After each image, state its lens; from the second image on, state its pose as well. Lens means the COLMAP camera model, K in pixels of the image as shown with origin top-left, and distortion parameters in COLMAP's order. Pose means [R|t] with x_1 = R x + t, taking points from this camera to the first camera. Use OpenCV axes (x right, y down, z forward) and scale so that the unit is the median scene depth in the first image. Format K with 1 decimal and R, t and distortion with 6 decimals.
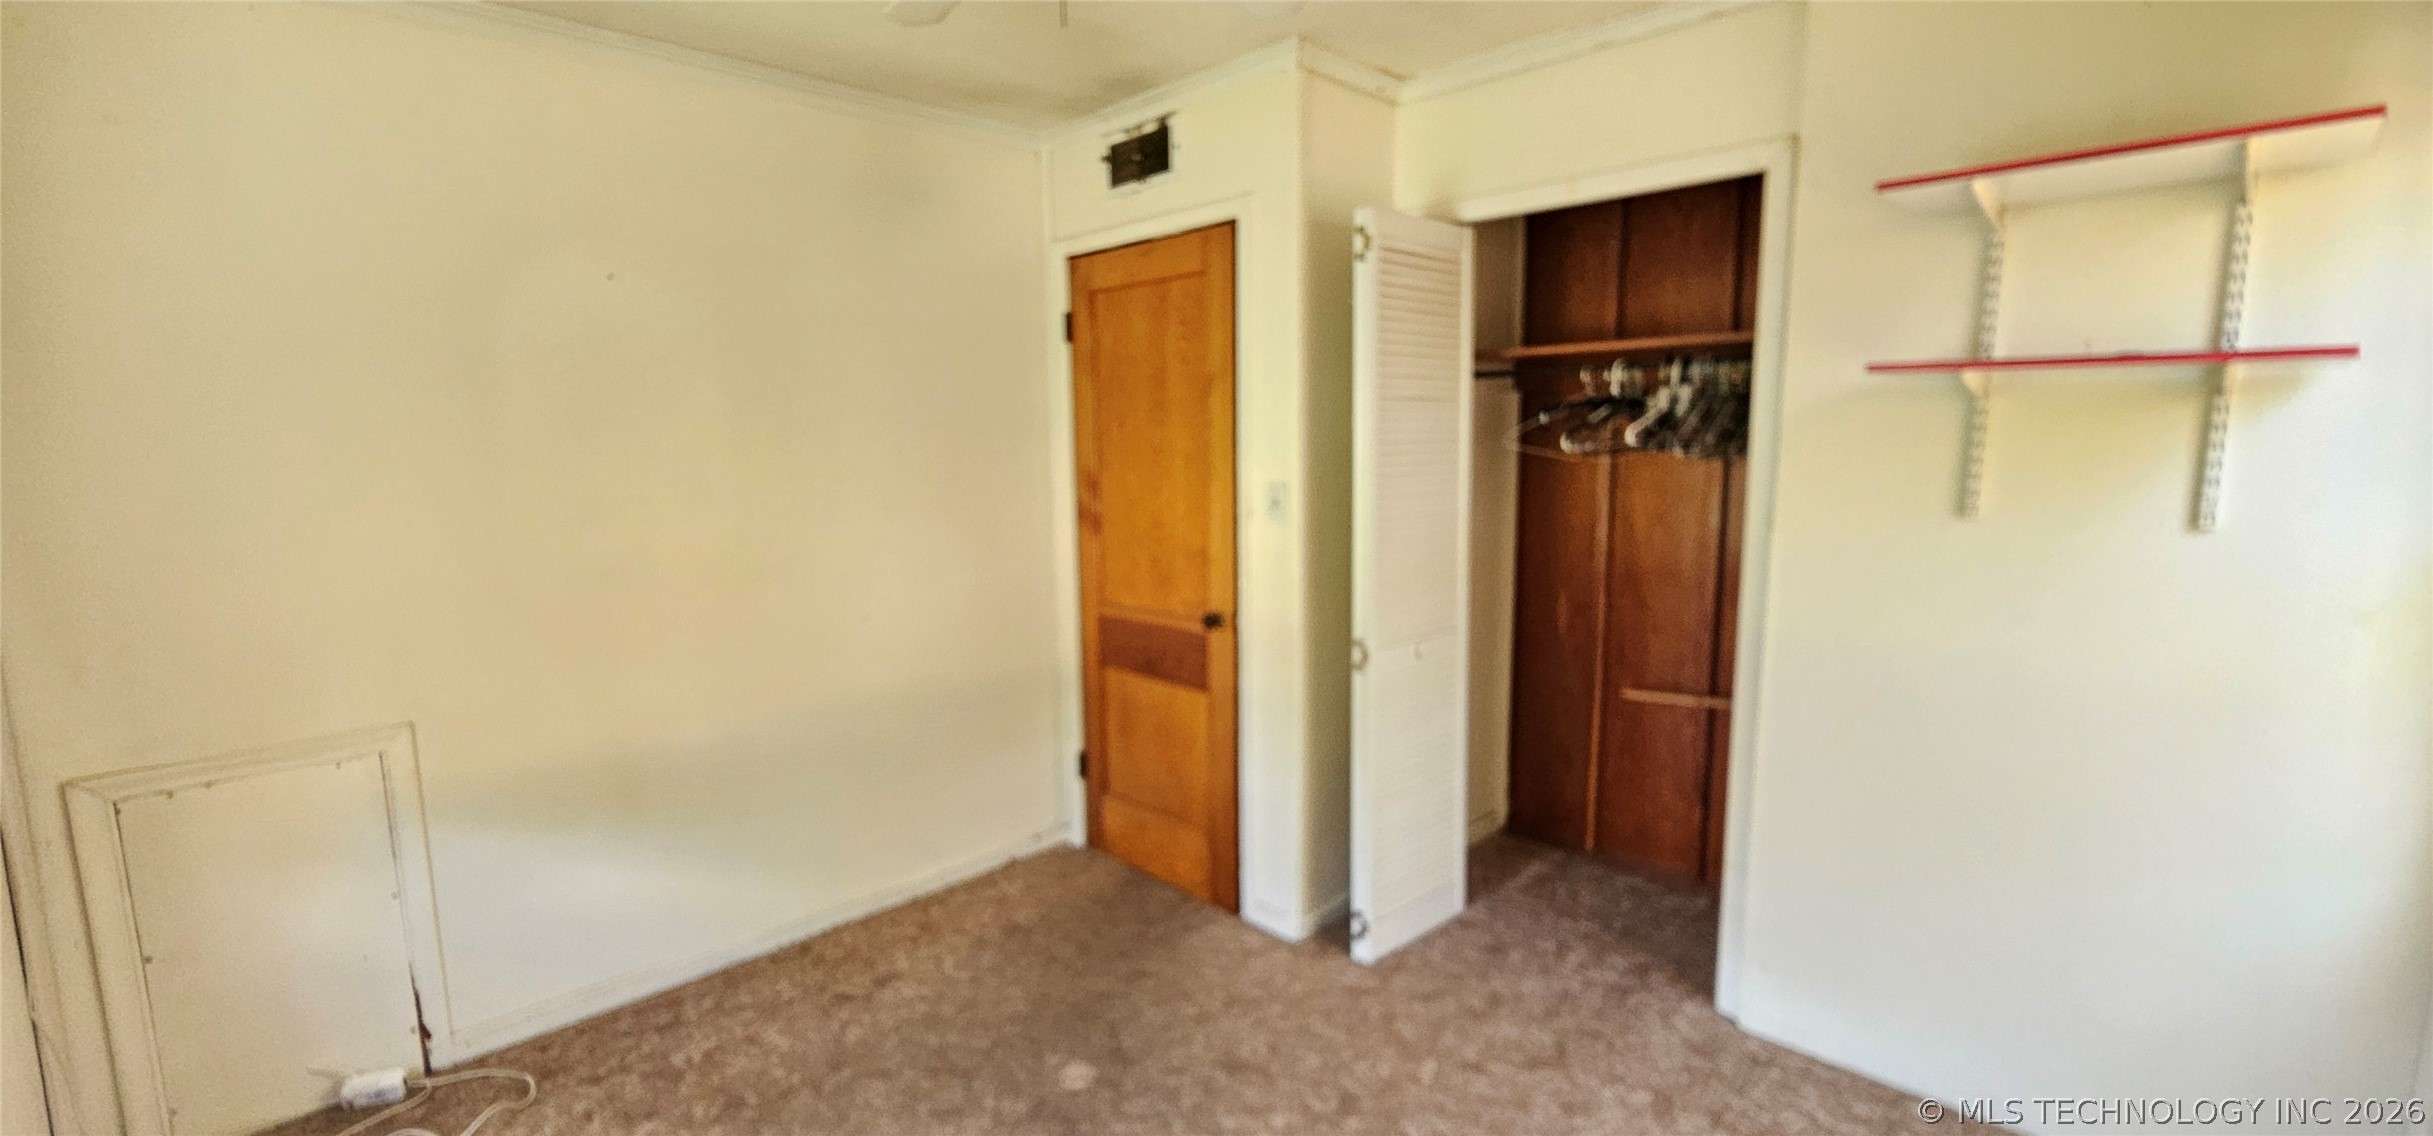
lens RADIAL K [[994.2, 0, 1209.0], [0, 994.2, 575.9], [0, 0, 1]] dist [0.002603, -0.005499]
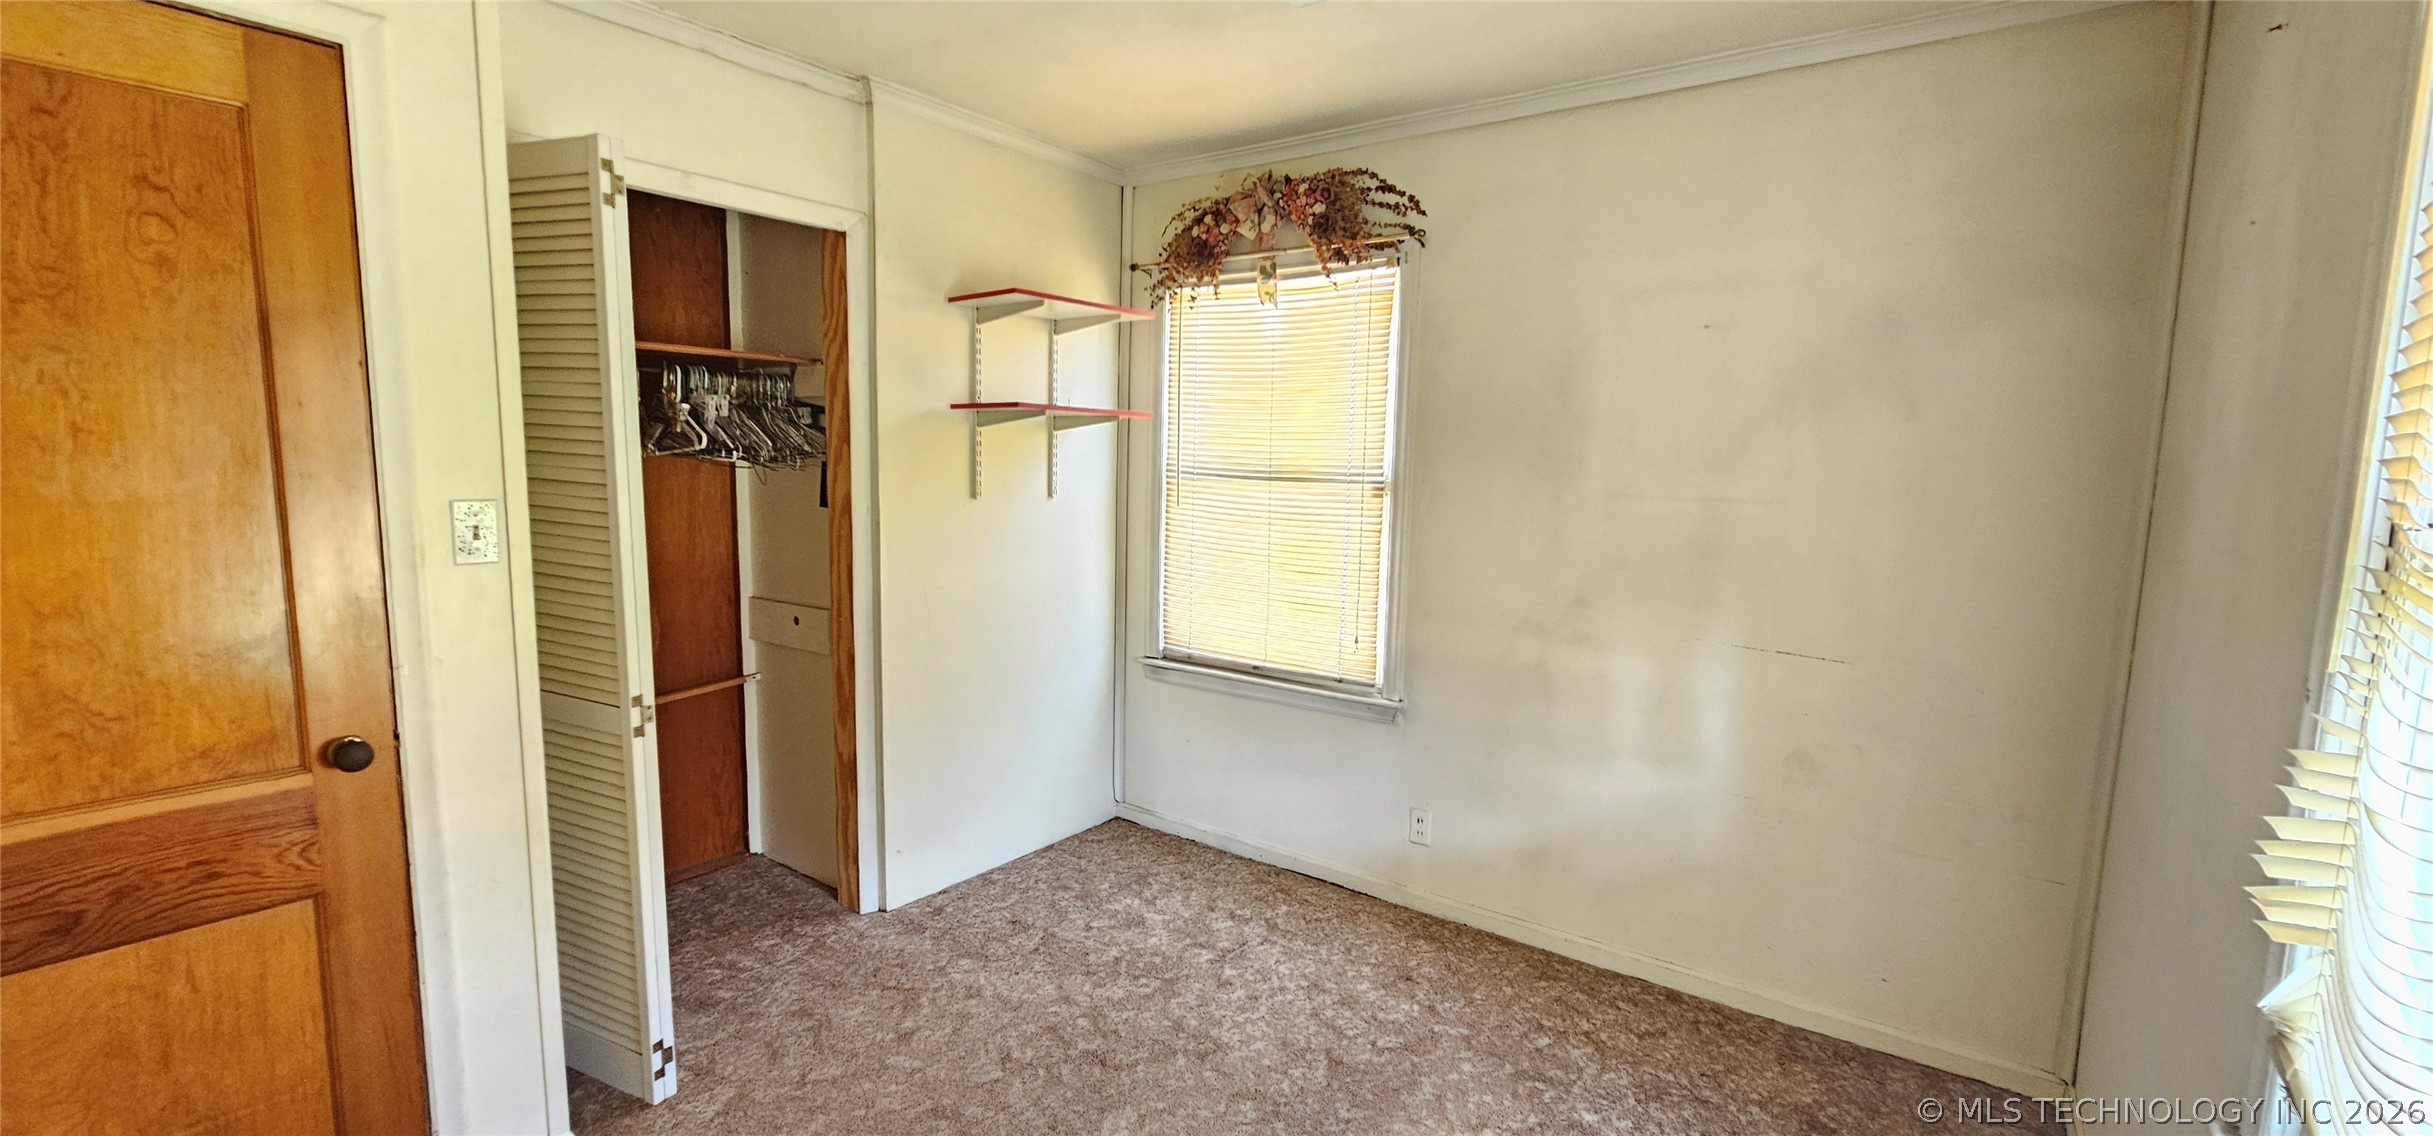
lens RADIAL K [[994.2, 0, 1209.0], [0, 994.2, 575.9], [0, 0, 1]] dist [0.002603, -0.005499]
pose [[-0.146838, -0.114036, 0.982565, -0.766160], [0.115812, 0.984519, 0.131570, -0.090948], [-0.982357, 0.133112, -0.131358, 0.753893]]
